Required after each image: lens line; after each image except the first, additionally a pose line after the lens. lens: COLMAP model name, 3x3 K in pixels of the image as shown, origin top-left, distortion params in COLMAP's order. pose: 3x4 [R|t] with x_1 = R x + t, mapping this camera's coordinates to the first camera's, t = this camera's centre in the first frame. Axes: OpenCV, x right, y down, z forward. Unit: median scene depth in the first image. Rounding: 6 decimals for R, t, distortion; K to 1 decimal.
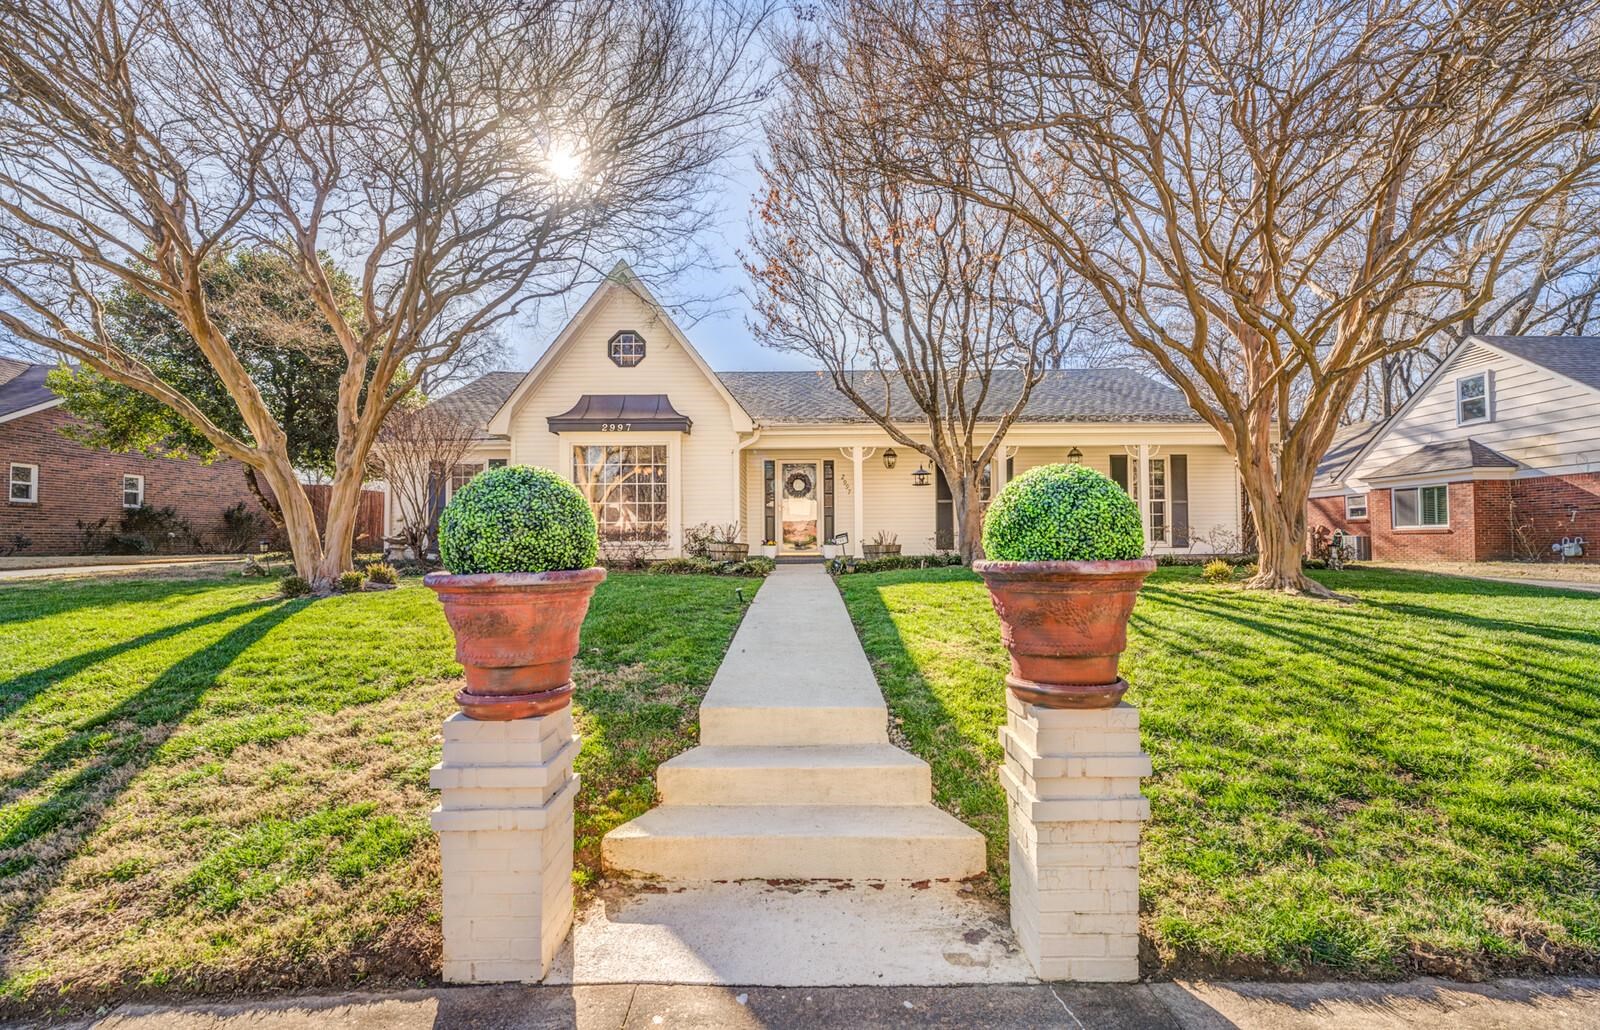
lens RADIAL K [[651.0, 0, 800.0], [0, 651.0, 515.0], [0, 0, 1]] dist [-0.012371, 0.000067]
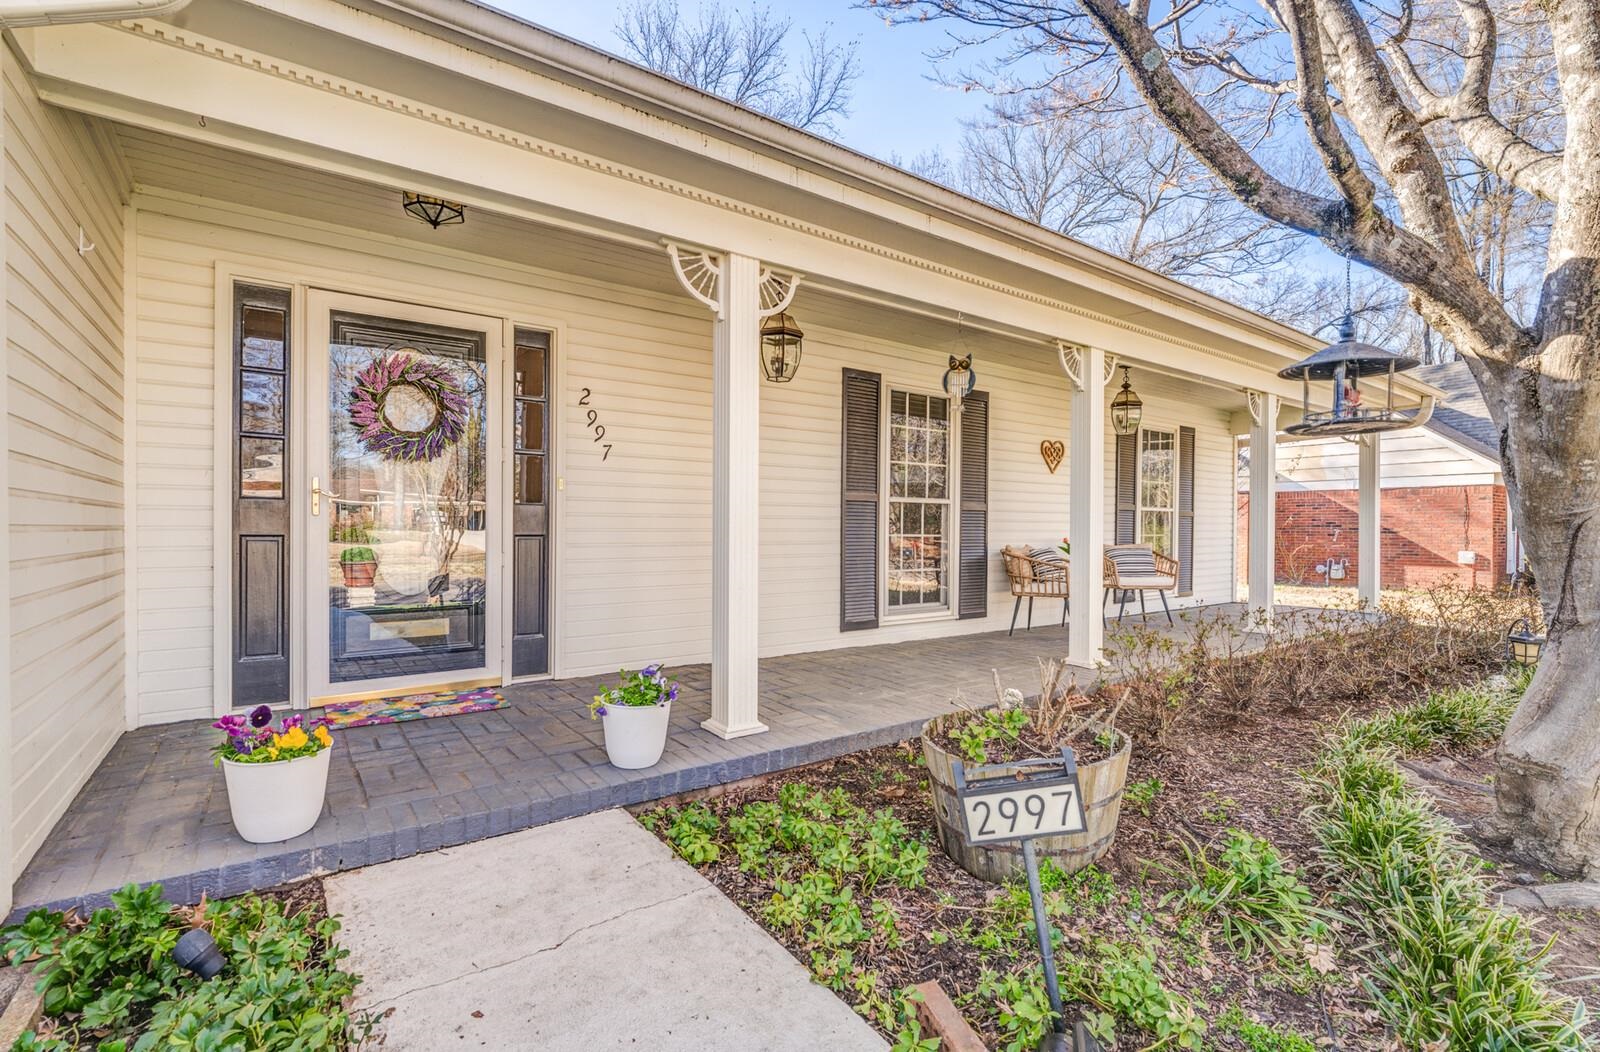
lens RADIAL K [[732.6, 0, 800.0], [0, 732.6, 526.0], [0, 0, 1]] dist [0.000223, 0.000038]
pose [[0.825453, 0.015404, 0.564261, -0.039862], [-0.038673, 0.998822, 0.029307, -0.018579], [-0.563144, -0.046013, 0.825076, 0.790704]]
